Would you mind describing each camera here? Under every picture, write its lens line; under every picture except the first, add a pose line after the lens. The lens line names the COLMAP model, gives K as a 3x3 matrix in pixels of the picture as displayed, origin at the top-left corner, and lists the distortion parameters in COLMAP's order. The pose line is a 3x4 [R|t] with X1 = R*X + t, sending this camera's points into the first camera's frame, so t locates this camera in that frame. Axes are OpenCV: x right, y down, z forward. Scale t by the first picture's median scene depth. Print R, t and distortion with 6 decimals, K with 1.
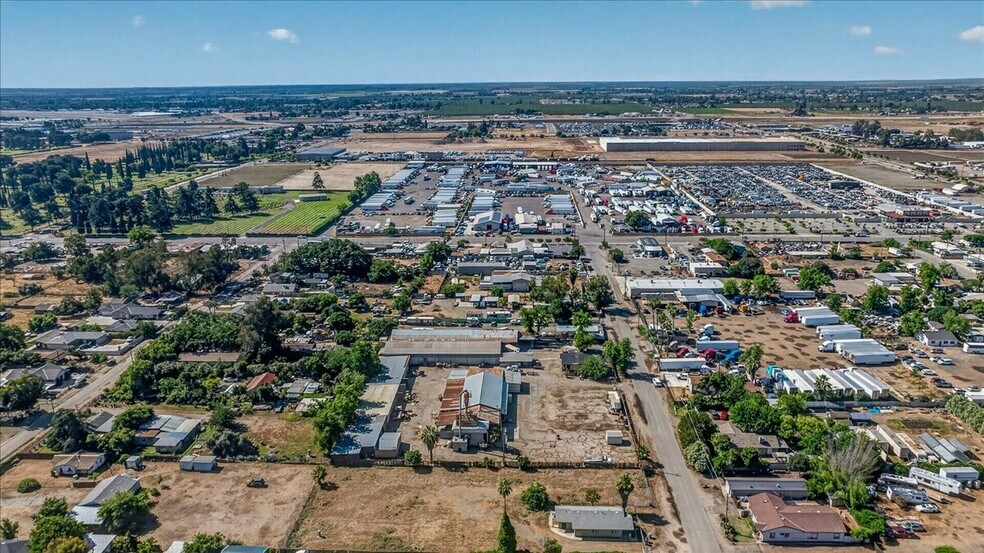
lens RADIAL K [[692.7, 0, 499.3], [0, 692.7, 278.9], [0, 0, 1]] dist [-0.016615, -0.001526]
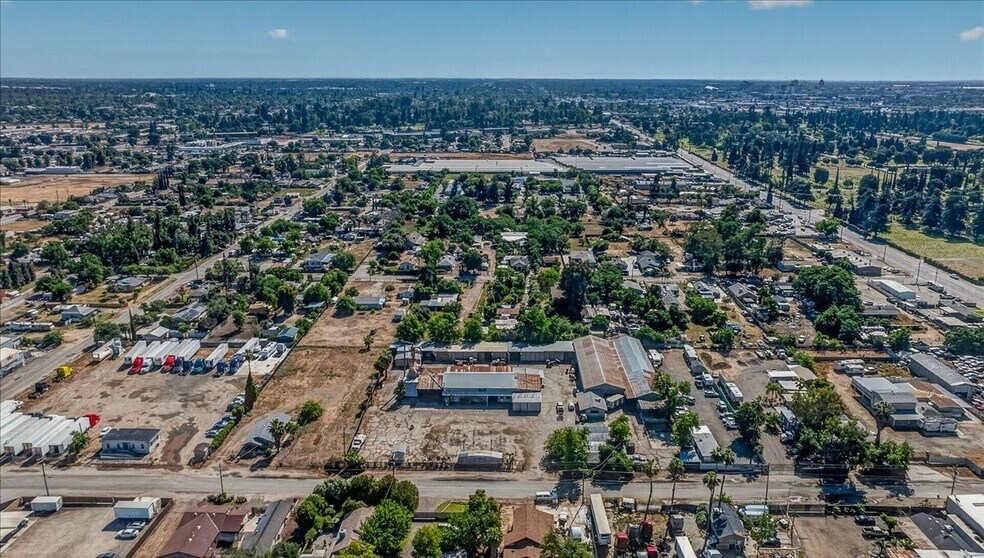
lens RADIAL K [[696.6, 0, 499.6], [0, 696.6, 280.2], [0, 0, 1]] dist [-0.018718, 0.006671]
pose [[0.024066, 0.293783, -0.955569, 0.824634], [-0.280951, 0.919311, 0.275560, -0.238716], [0.959420, 0.261837, 0.104663, 0.783981]]
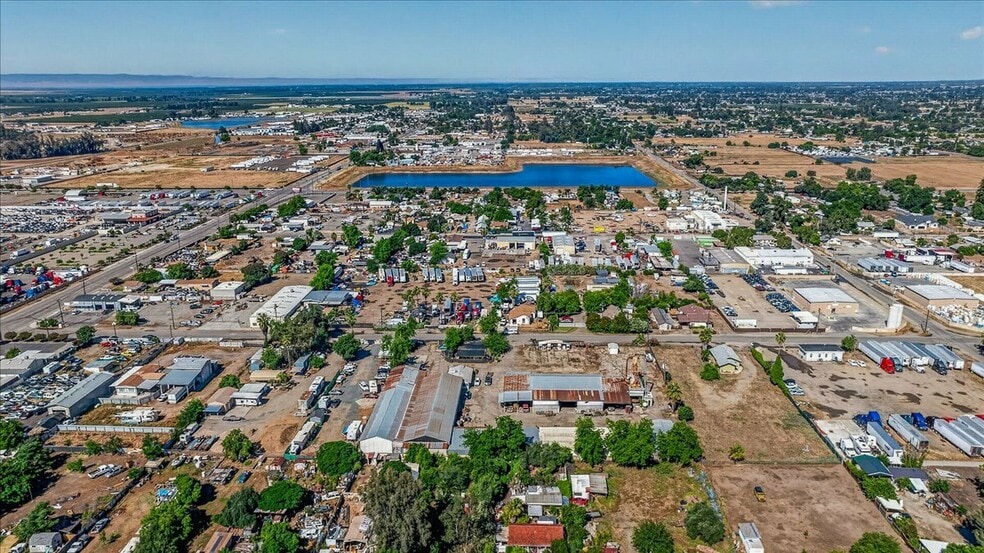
lens RADIAL K [[692.7, 0, 499.3], [0, 692.7, 278.9], [0, 0, 1]] dist [-0.016615, -0.001526]
pose [[0.002316, -0.268605, 0.963248, -0.868857], [0.286464, 0.923059, 0.256709, -0.240501], [-0.958088, 0.275341, 0.079083, 0.862791]]
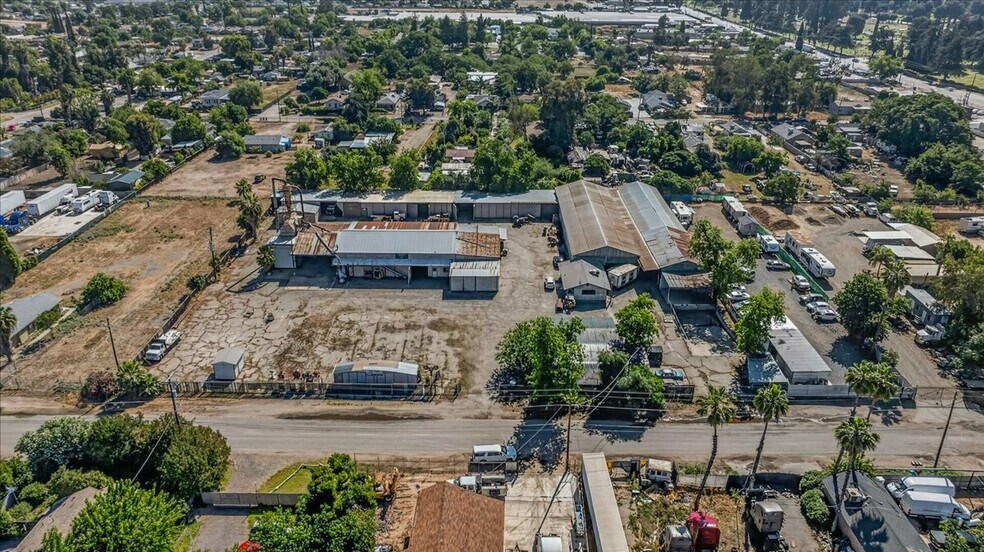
lens RADIAL K [[692.9, 0, 496.5], [0, 692.9, 269.9], [0, 0, 1]] dist [-0.016305, -0.001832]
pose [[0.037737, 0.422632, -0.905515, 0.494919], [-0.288868, 0.872088, 0.394992, -0.076493], [0.956625, 0.246668, 0.154995, 0.884223]]
